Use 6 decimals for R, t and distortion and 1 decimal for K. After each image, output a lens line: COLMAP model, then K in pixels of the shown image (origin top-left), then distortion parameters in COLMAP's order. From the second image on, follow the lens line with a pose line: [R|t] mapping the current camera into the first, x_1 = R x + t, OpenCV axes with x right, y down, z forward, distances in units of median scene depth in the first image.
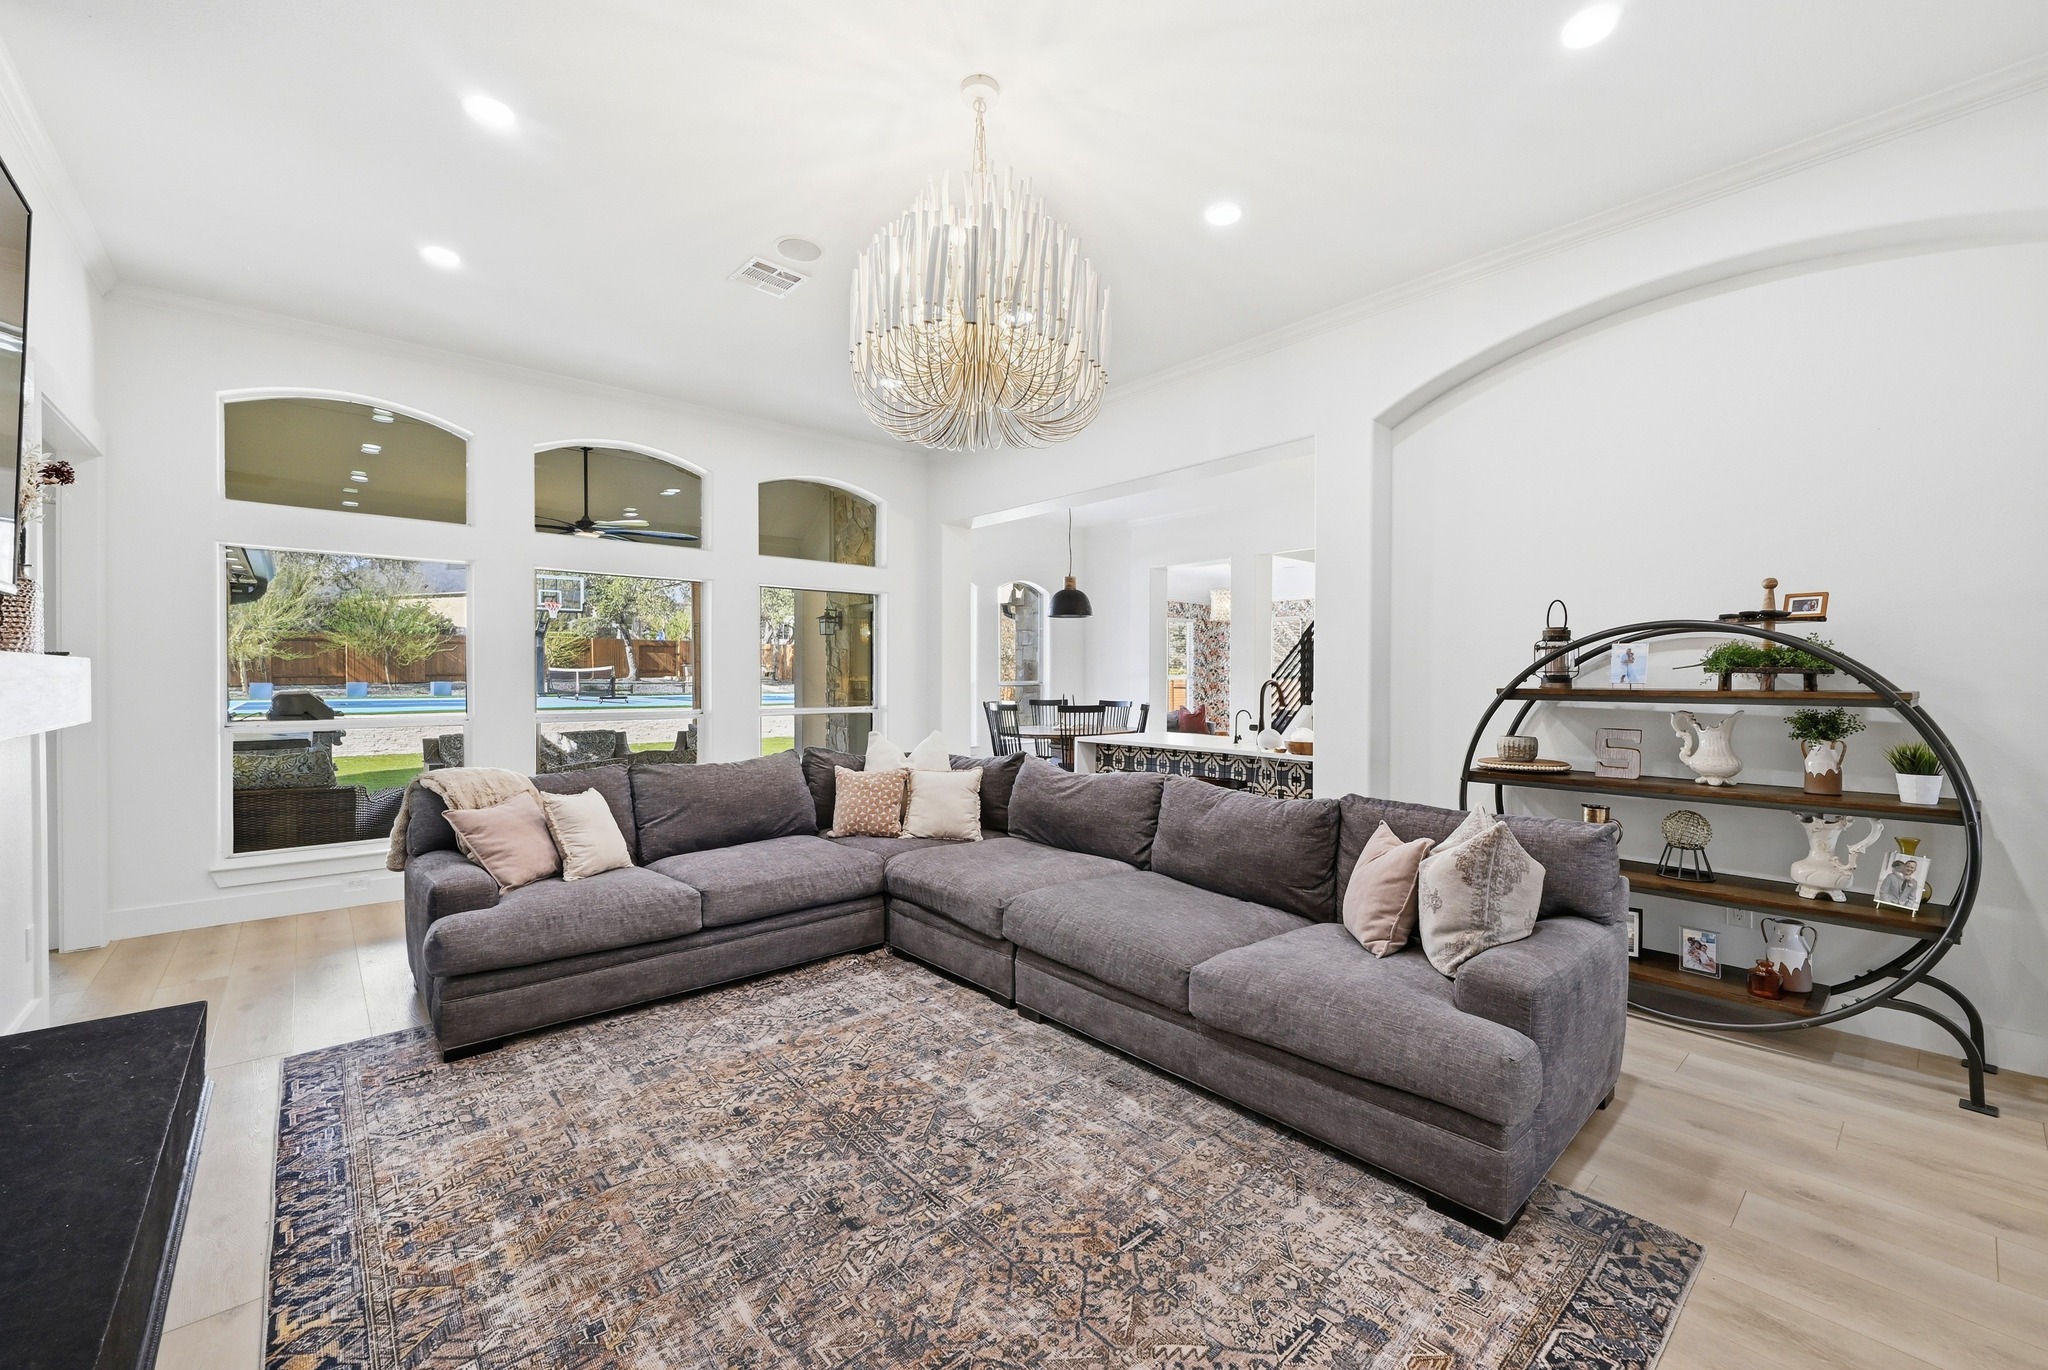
lens RADIAL K [[808.6, 0, 1024.0], [0, 808.6, 685.0], [0, 0, 1]] dist [-0.002649, -0.000145]
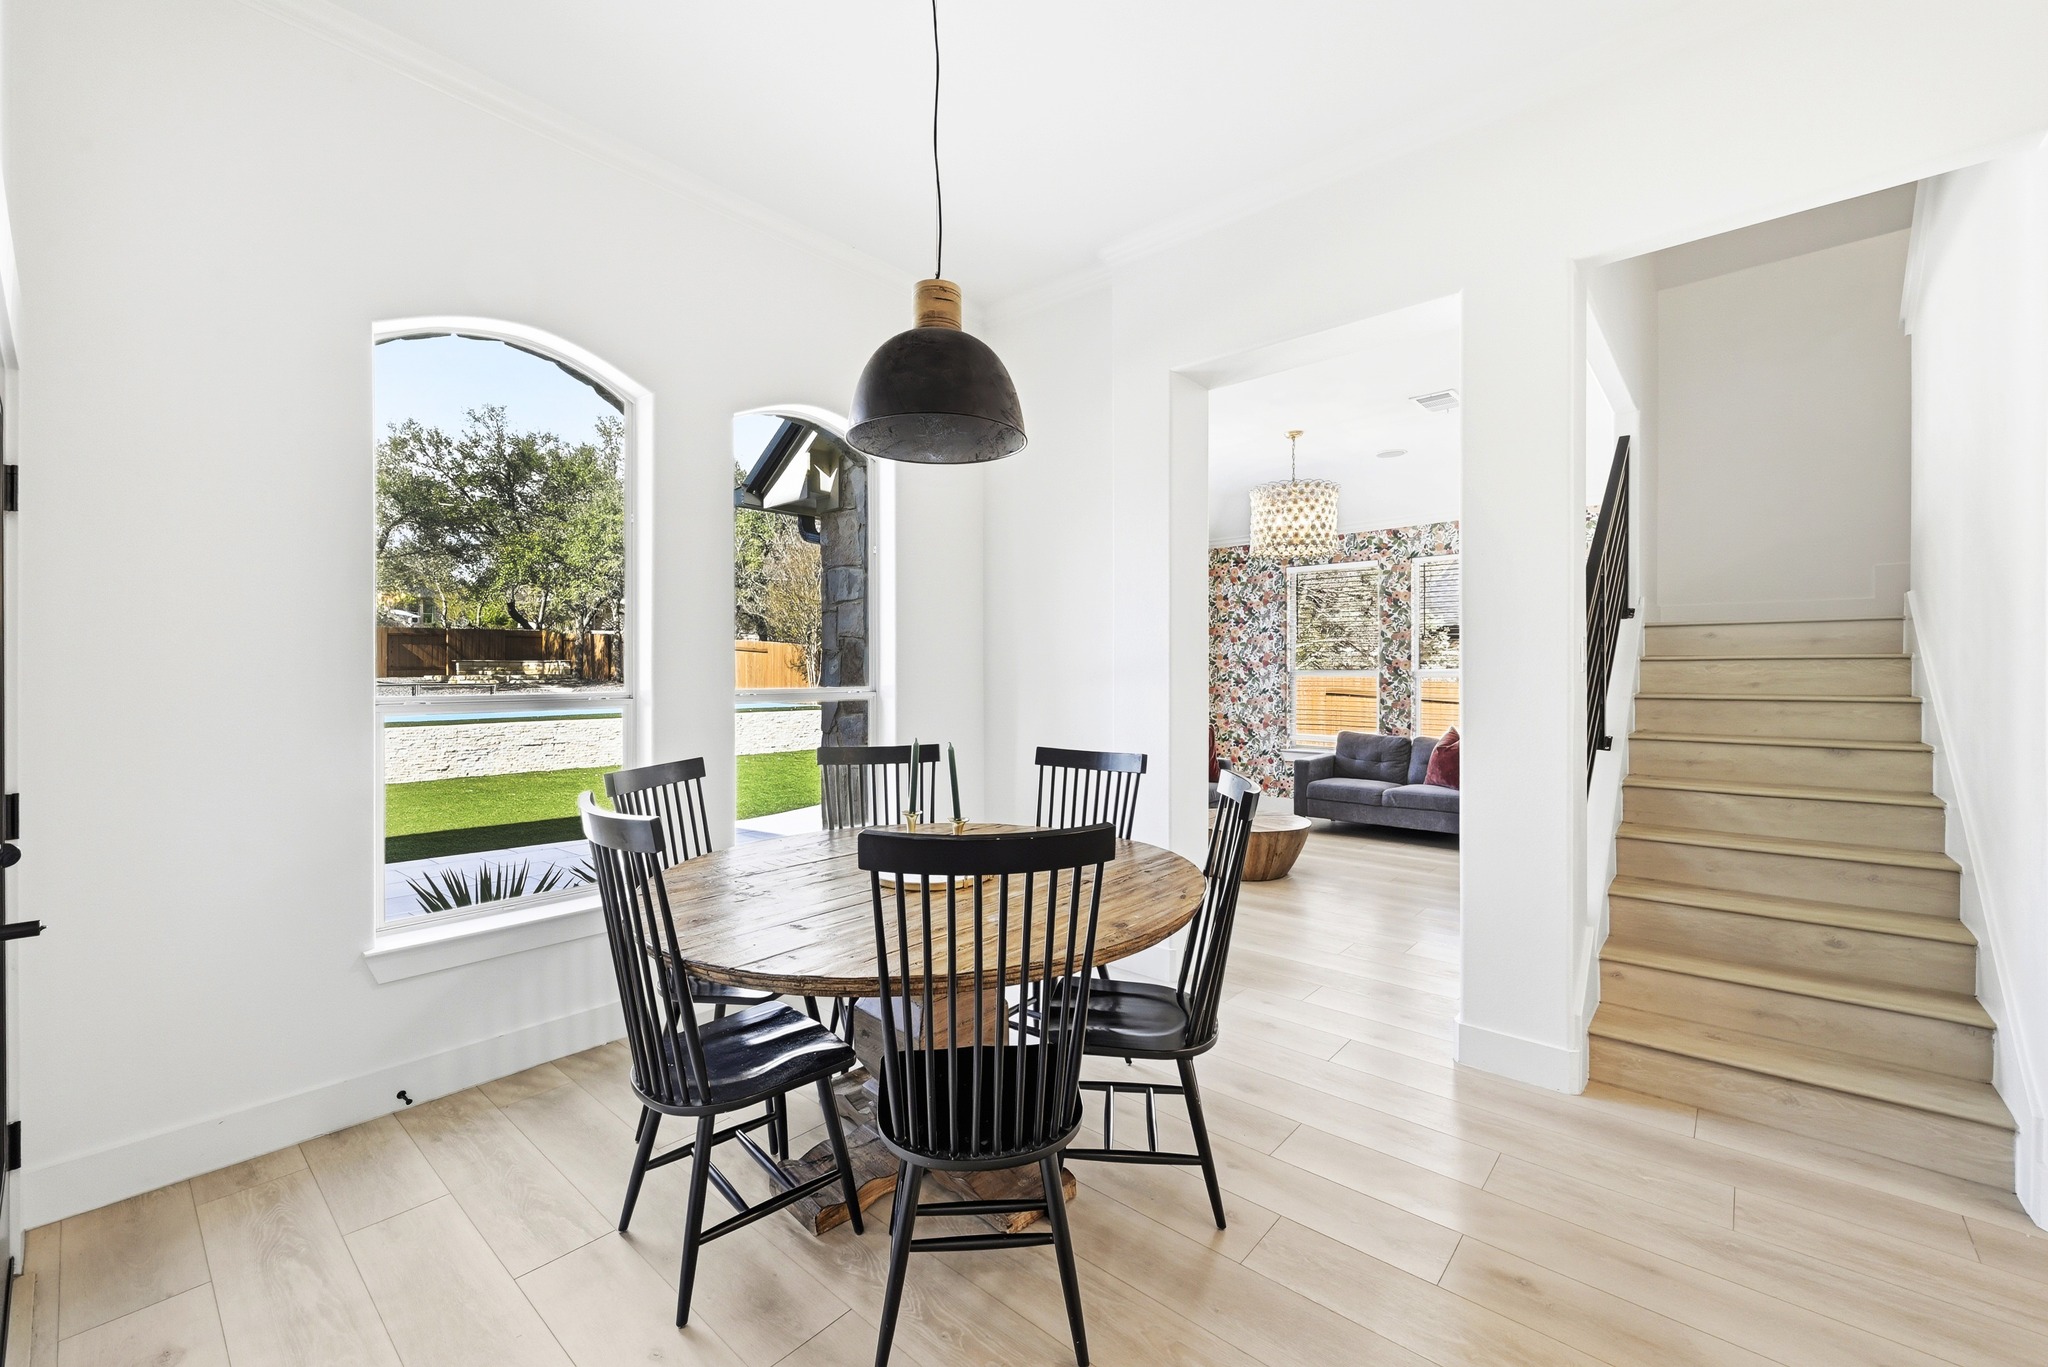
lens RADIAL K [[827.8, 0, 1024.0], [0, 827.8, 683.5], [0, 0, 1]] dist [0.010706, 0.000050]
pose [[0.992109, -0.002518, 0.125353, 0.042566], [0.003347, 0.999974, -0.006409, -0.006353], [-0.125334, 0.006778, 0.992091, 0.618882]]
